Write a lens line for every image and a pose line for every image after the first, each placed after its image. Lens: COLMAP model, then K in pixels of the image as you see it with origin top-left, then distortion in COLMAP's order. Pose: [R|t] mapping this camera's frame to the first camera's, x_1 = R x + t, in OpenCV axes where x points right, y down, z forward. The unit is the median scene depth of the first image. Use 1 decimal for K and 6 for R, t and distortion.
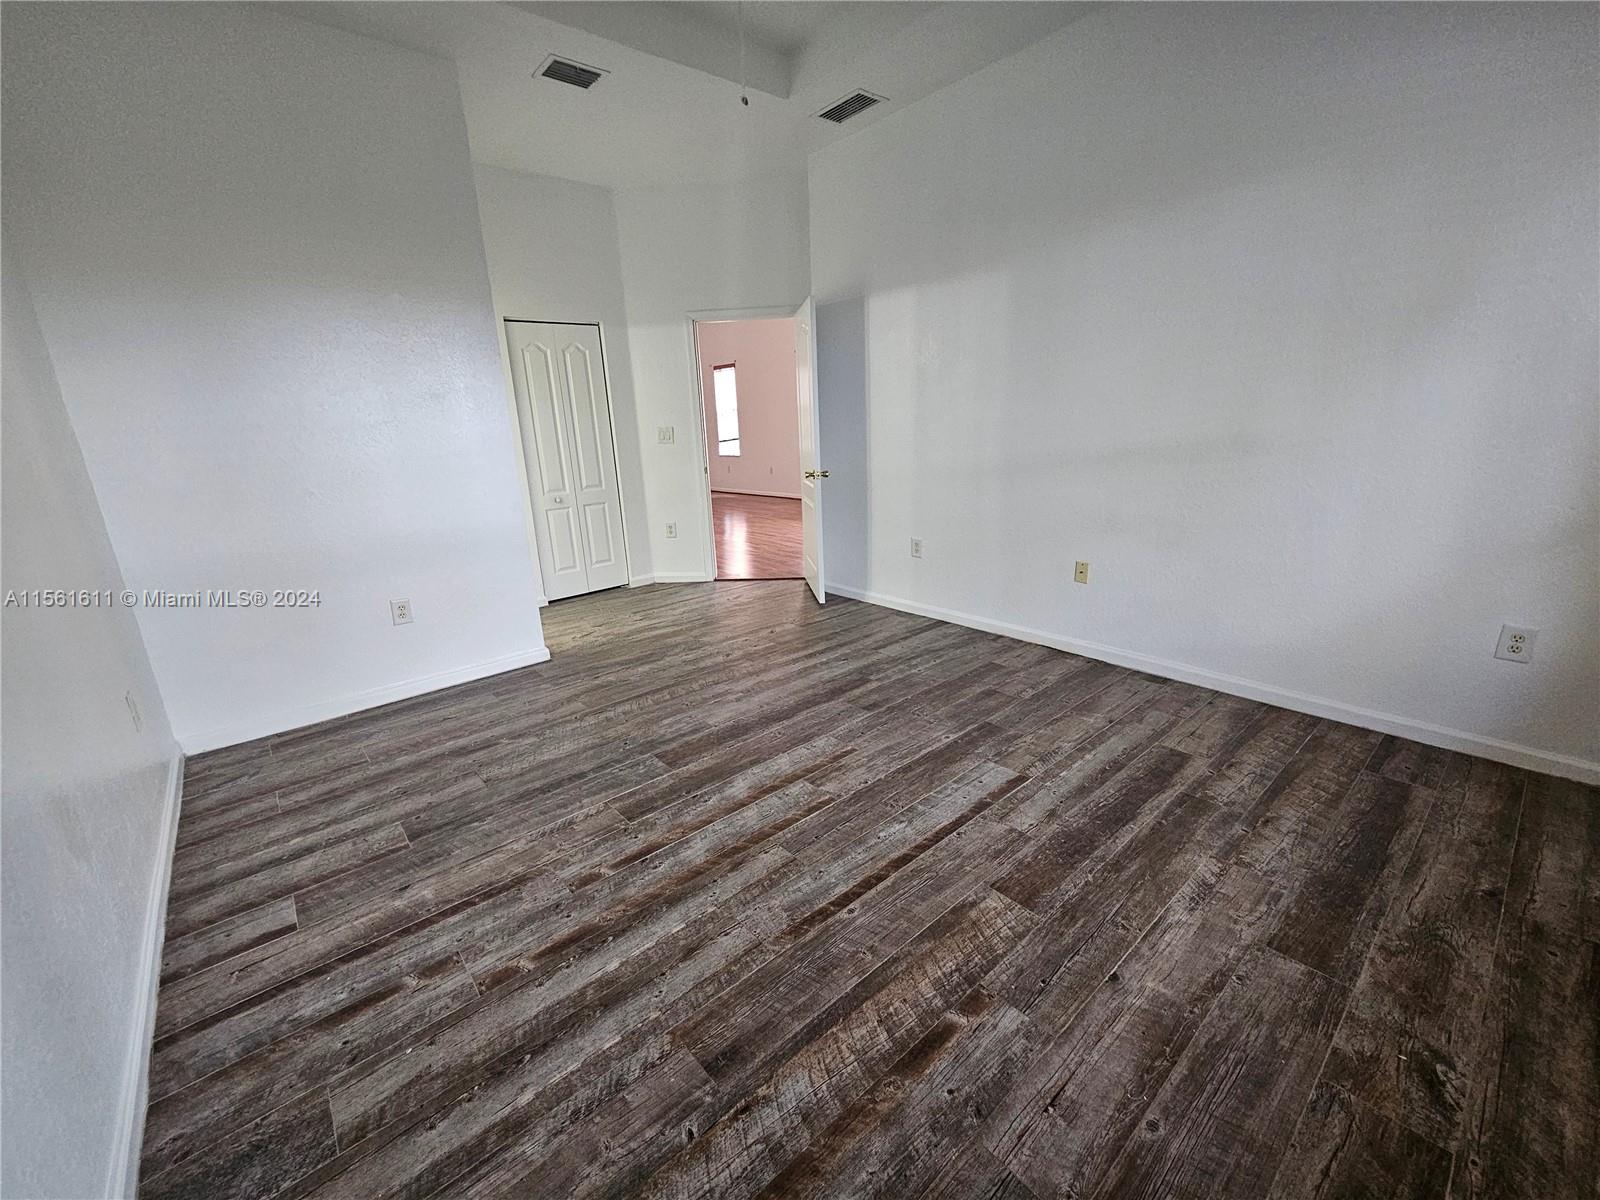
lens RADIAL K [[654.6, 0, 800.7], [0, 654.6, 598.2], [0, 0, 1]] dist [-0.003284, 0.000890]
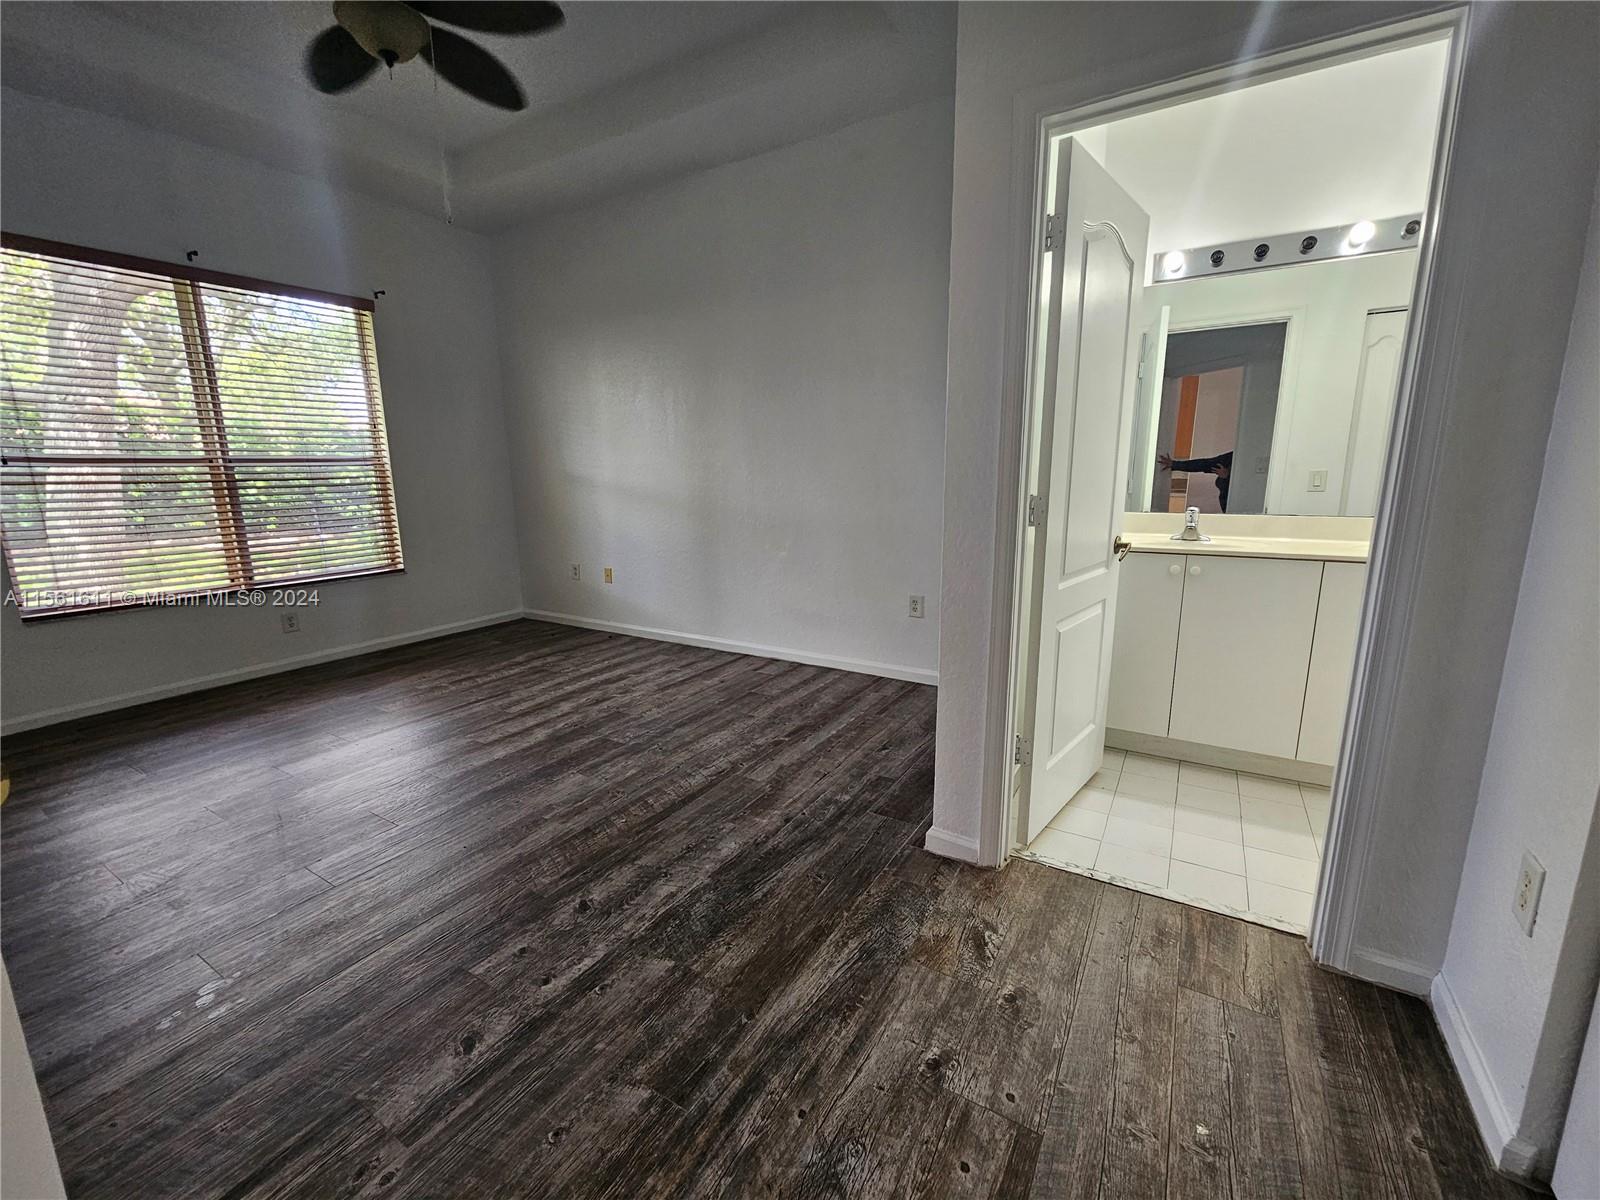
lens RADIAL K [[654.6, 0, 803.1], [0, 654.6, 602.3], [0, 0, 1]] dist [-0.003284, 0.000890]
pose [[-0.948103, 0.115488, -0.296249, -0.240846], [-0.033301, 0.890516, 0.453731, -0.560133], [0.316215, 0.440049, -0.840455, 2.212865]]
